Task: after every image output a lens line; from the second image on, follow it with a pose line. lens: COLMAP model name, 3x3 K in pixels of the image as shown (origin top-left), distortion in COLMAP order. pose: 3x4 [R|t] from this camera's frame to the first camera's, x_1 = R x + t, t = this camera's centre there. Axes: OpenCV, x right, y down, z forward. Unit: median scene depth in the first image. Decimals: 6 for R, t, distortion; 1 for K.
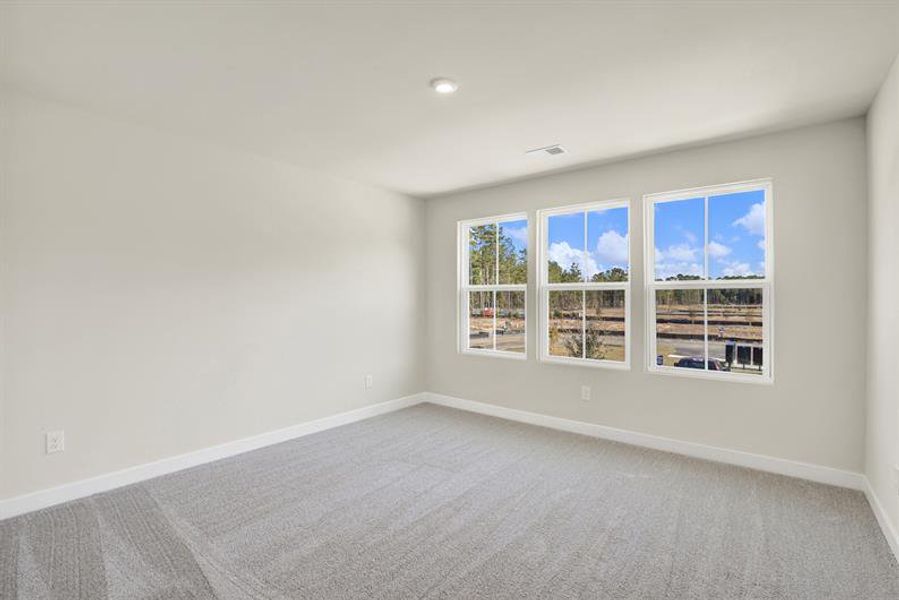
lens RADIAL K [[399.3, 0, 446.3], [0, 399.3, 294.1], [0, 0, 1]] dist [-0.019096, 0.000096]
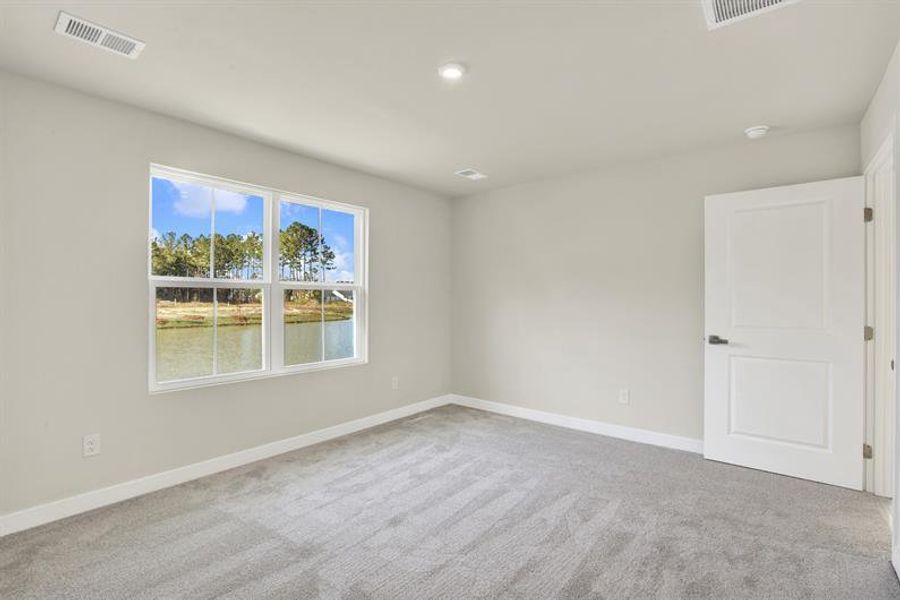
lens RADIAL K [[432.4, 0, 448.6], [0, 432.4, 298.4], [0, 0, 1]] dist [-0.000001, -0.000155]
pose [[0.026347, -0.002192, 0.999650, -0.713597], [-0.009803, 0.999949, 0.002451, 0.006693], [-0.999605, -0.009864, 0.026324, 0.720141]]
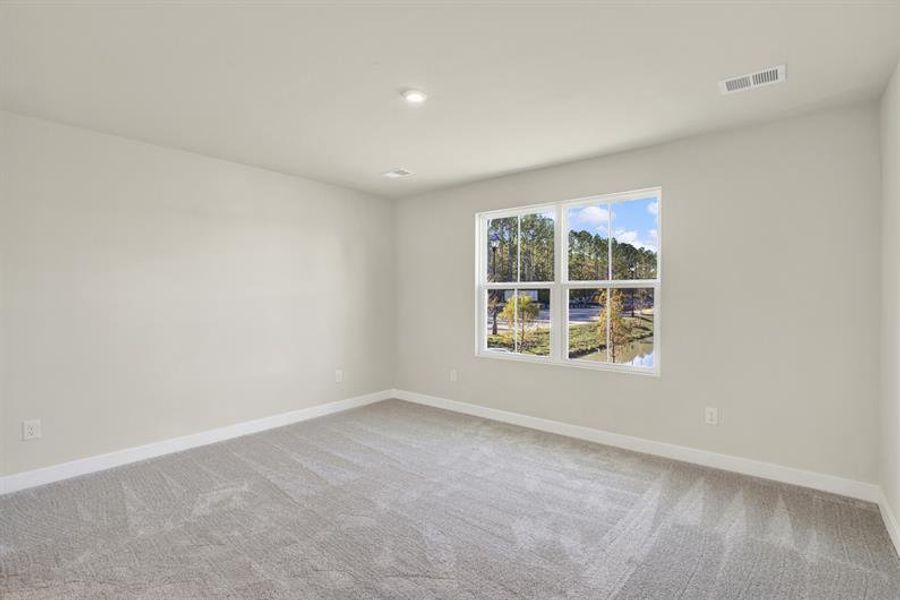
lens RADIAL K [[432.4, 0, 448.6], [0, 432.4, 298.4], [0, 0, 1]] dist [-0.000001, -0.000155]
pose [[0.999344, -0.001471, -0.036178, 0.086568], [0.001953, 0.999910, 0.013282, -0.000364], [0.036155, -0.013344, 0.999257, -0.066937]]
